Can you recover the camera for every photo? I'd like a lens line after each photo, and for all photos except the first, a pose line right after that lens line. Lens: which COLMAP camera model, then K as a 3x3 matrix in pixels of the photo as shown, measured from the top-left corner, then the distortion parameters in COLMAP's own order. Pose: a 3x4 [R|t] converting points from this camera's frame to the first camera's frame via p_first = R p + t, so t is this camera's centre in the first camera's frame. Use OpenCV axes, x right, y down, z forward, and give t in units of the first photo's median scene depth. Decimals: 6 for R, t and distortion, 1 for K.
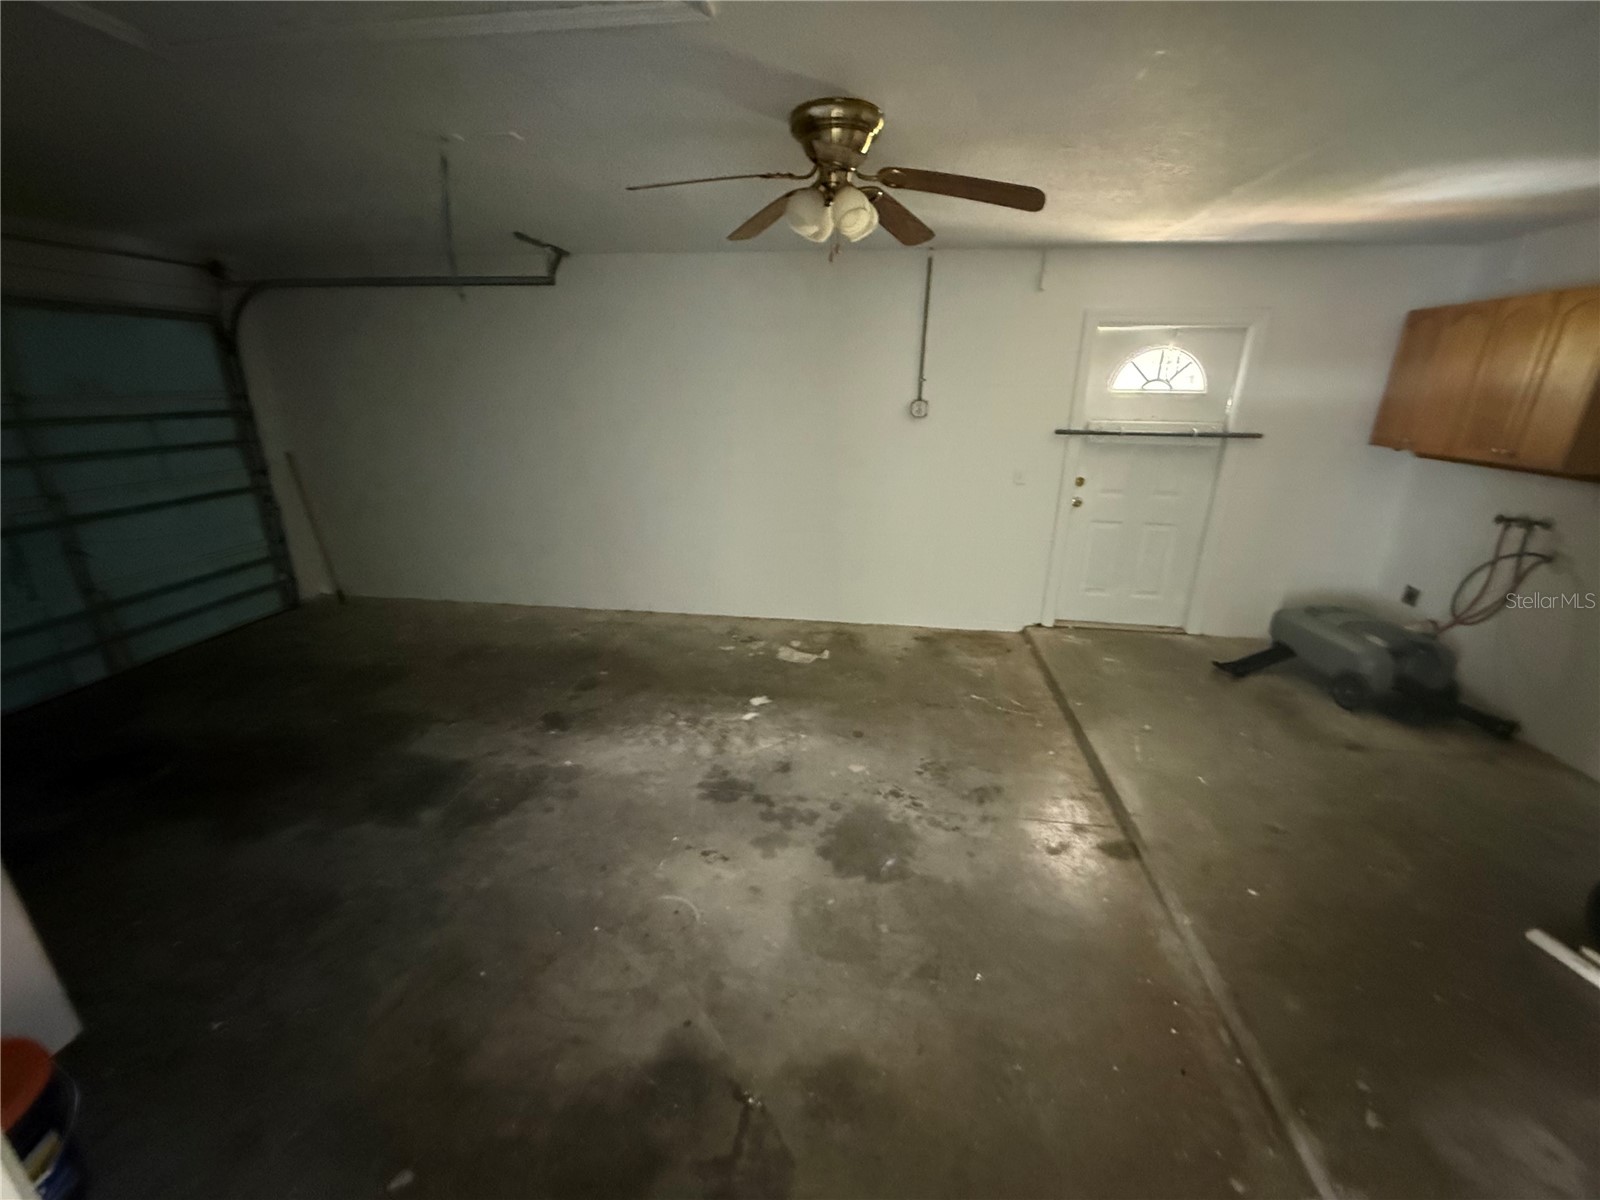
lens RADIAL K [[639.0, 0, 794.3], [0, 639.0, 599.2], [0, 0, 1]] dist [-0.006930, 0.001275]
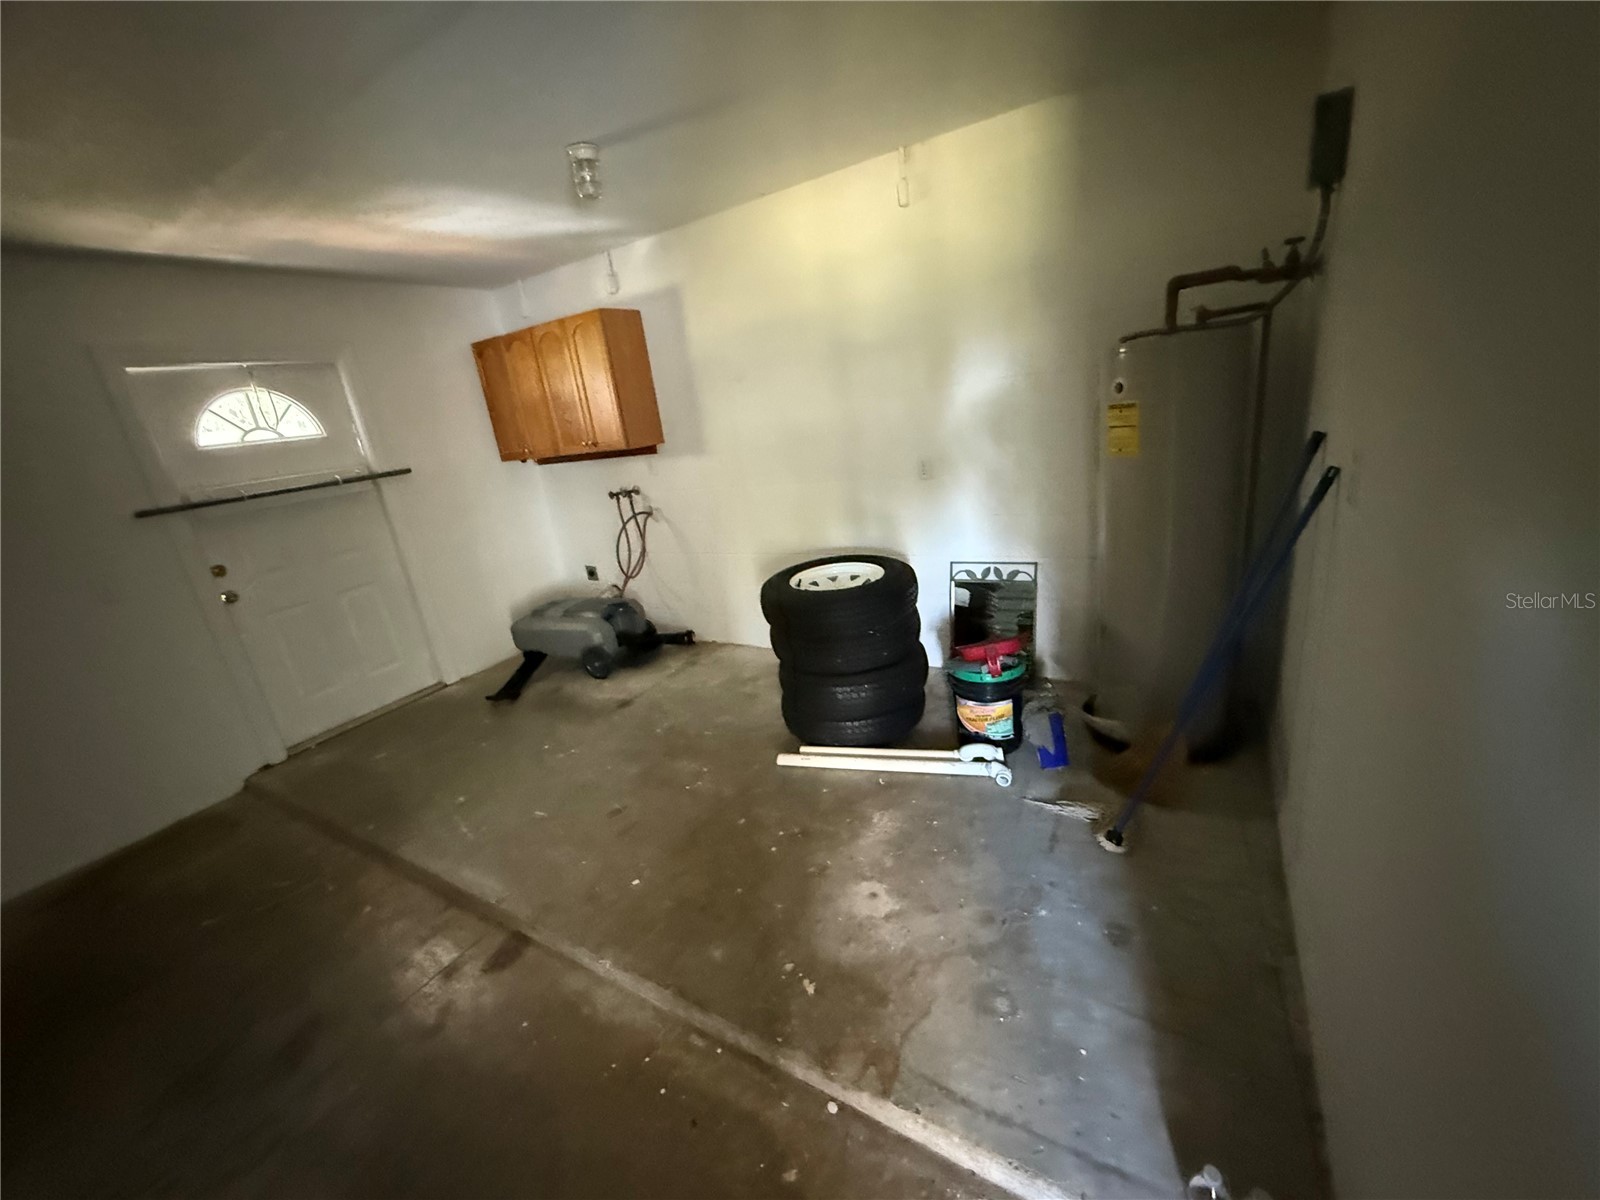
lens RADIAL K [[639.0, 0, 795.4], [0, 639.0, 600.0], [0, 0, 1]] dist [-0.006930, 0.001275]
pose [[0.393257, -0.338224, 0.854958, 0.082704], [0.425502, 0.891258, 0.156865, 0.017449], [-0.815044, 0.302098, 0.494408, 0.121156]]
